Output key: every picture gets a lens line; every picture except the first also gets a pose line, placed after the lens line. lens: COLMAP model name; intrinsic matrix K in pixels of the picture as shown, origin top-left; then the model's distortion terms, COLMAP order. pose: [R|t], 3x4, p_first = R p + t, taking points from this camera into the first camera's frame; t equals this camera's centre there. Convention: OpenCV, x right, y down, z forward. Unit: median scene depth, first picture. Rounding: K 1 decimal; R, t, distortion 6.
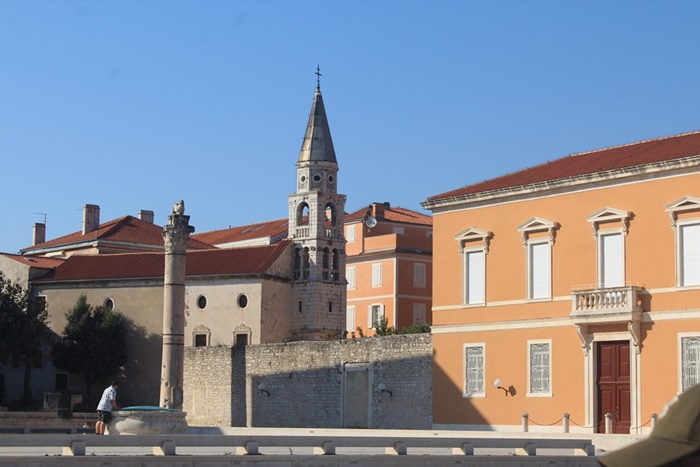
lens RADIAL K [[1582.6, 0, 350.0], [0, 1582.6, 233.5], [0, 0, 1]] dist [0.024326, 0.240652]
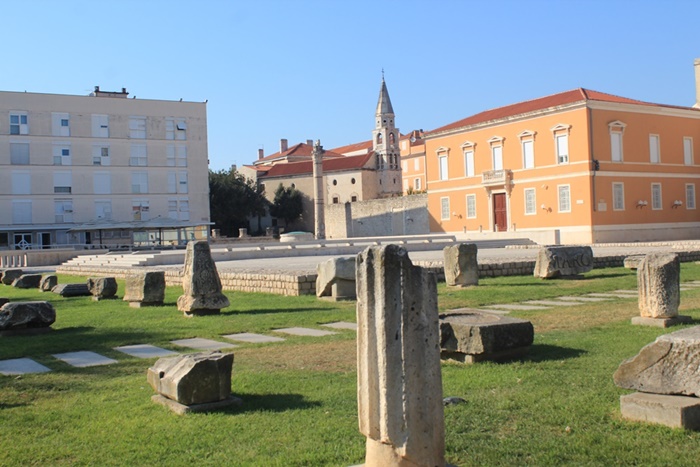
lens RADIAL K [[840.5, 0, 350.0], [0, 840.5, 233.5], [0, 0, 1]] dist [-0.069695, 0.040868]
pose [[0.993162, -0.054058, -0.103472, 0.041916], [0.065642, 0.991533, 0.112042, -0.014997], [0.096539, -0.118067, 0.988302, -0.143922]]
